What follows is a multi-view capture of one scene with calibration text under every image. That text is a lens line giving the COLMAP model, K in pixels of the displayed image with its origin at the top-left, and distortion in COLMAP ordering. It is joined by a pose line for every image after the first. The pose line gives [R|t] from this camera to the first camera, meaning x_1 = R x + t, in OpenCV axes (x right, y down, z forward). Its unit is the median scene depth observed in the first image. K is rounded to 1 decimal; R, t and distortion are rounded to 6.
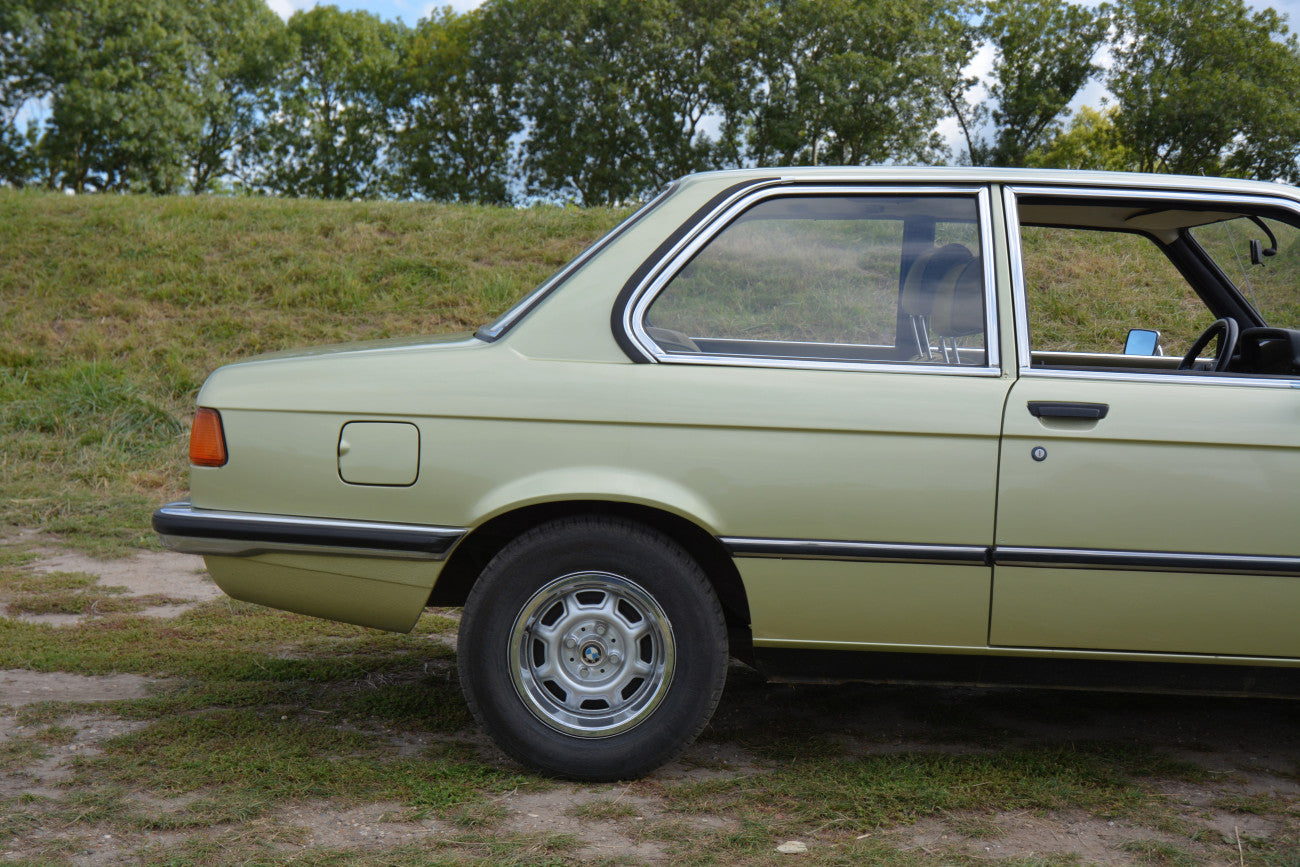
lens RADIAL K [[1666.7, 0, 655.9], [0, 1666.7, 441.0], [0, 0, 1]] dist [0.092737, 0.000000]
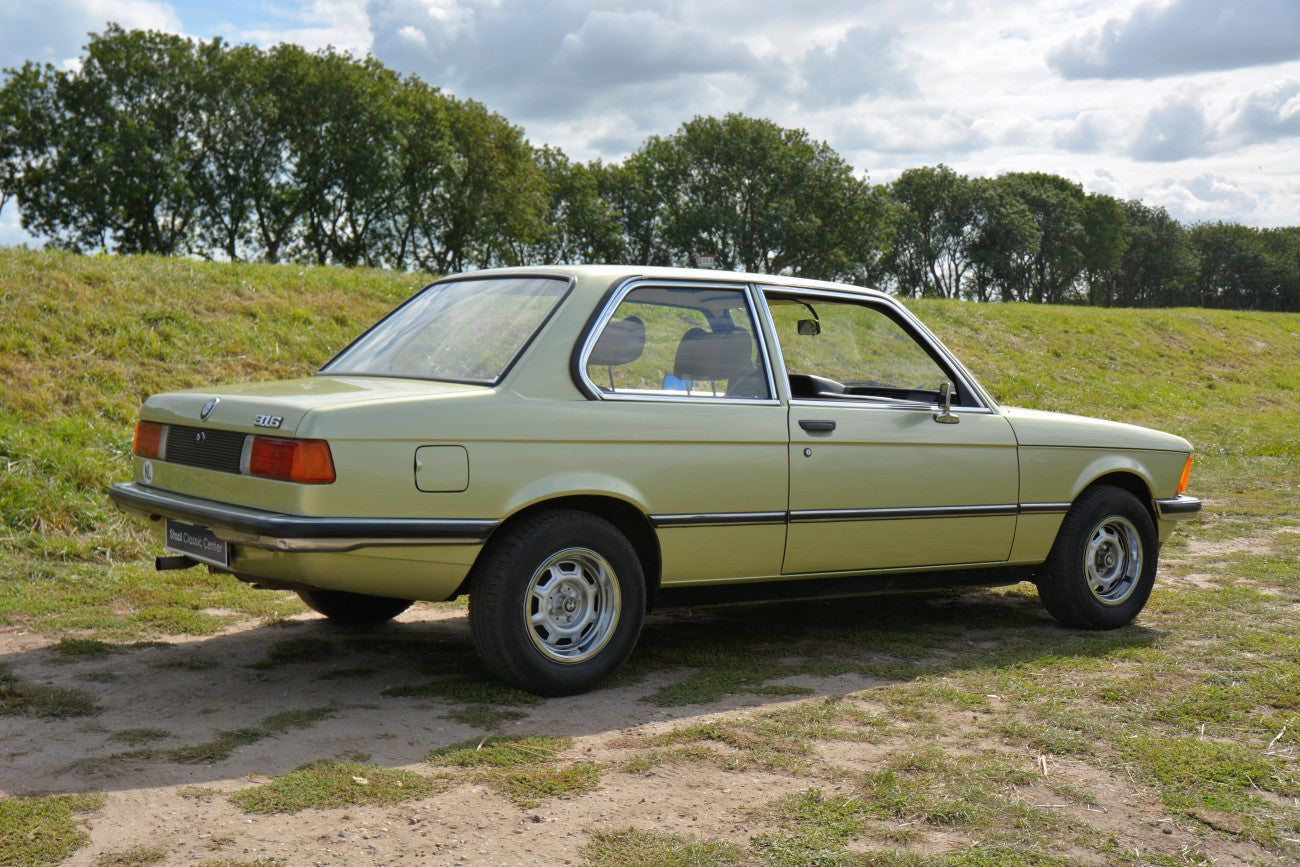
lens RADIAL K [[1666.7, 0, 656.4], [0, 1666.7, 425.2], [0, 0, 1]] dist [0.092737, 0.000000]
pose [[0.791192, -0.023348, 0.611122, -0.859475], [0.037496, 0.999243, -0.010369, -0.007437], [-0.610417, 0.031118, 0.791469, -0.188103]]
